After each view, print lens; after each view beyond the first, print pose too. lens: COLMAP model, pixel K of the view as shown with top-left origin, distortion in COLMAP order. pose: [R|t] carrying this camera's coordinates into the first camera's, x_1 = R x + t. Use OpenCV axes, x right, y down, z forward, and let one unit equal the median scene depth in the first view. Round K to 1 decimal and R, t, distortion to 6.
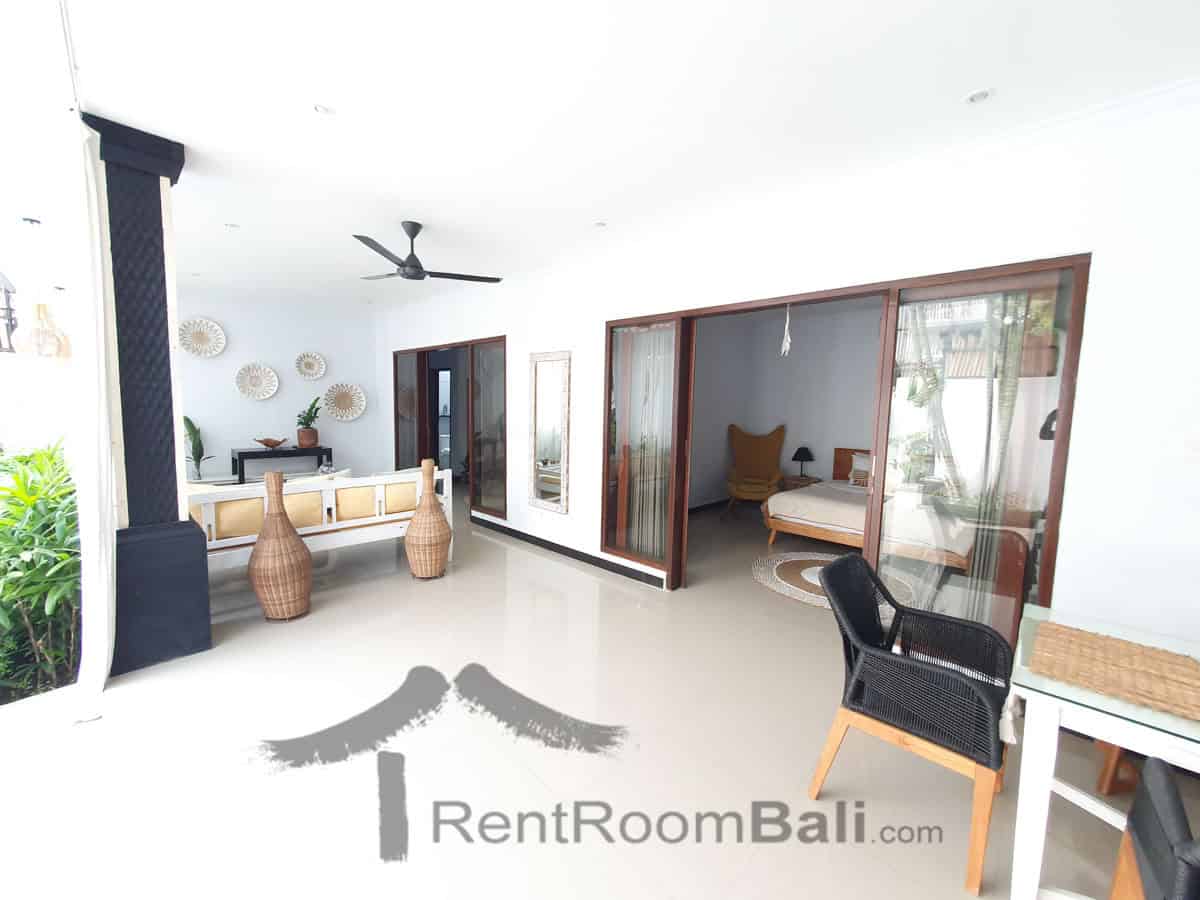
lens RADIAL K [[472.9, 0, 595.7], [0, 472.9, 445.8], [0, 0, 1]] dist [0.011815, -0.000233]
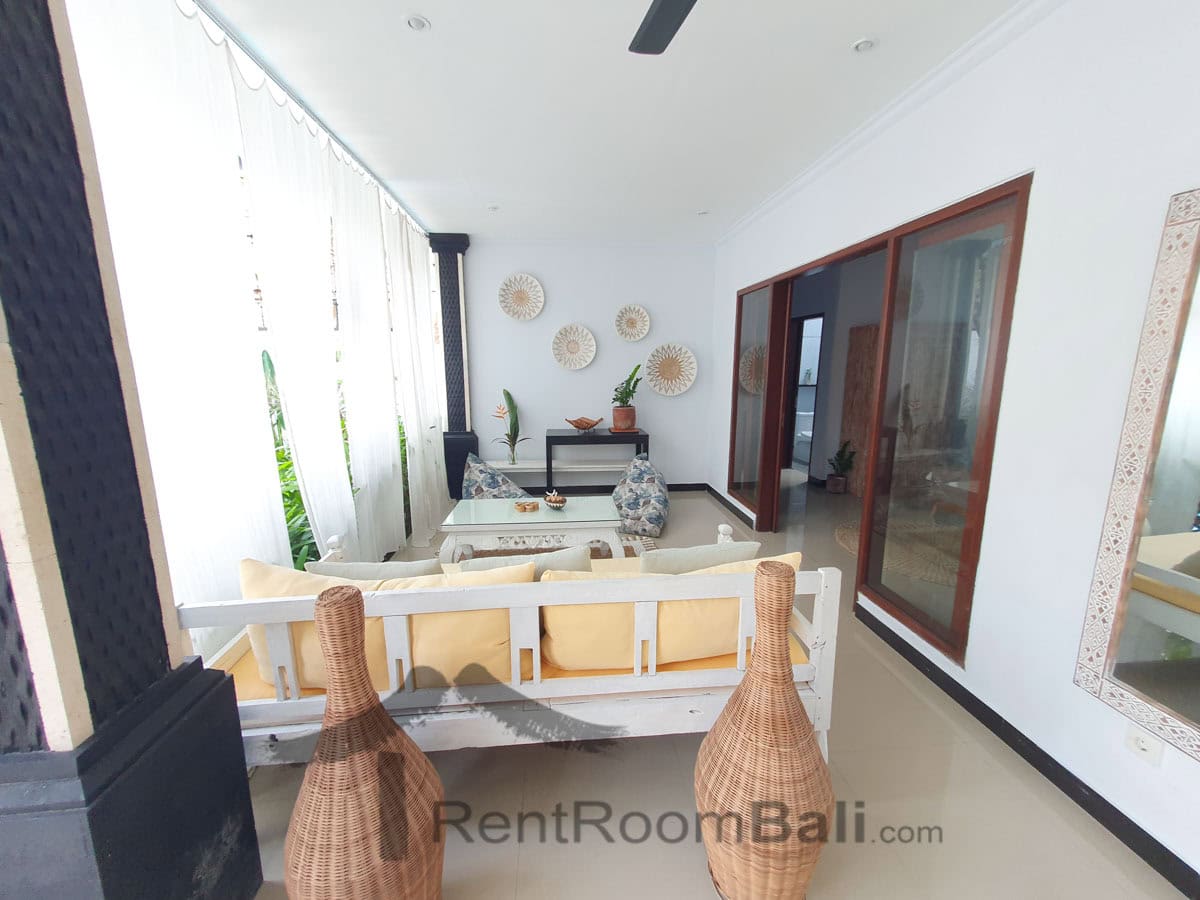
lens RADIAL K [[472.9, 0, 604.8], [0, 472.9, 443.4], [0, 0, 1]] dist [0.011815, -0.000233]
pose [[0.766240, 0.086196, -0.636746, -0.140340], [-0.036628, 0.995210, 0.090644, -0.045126], [0.641509, -0.046132, 0.765727, 0.393715]]
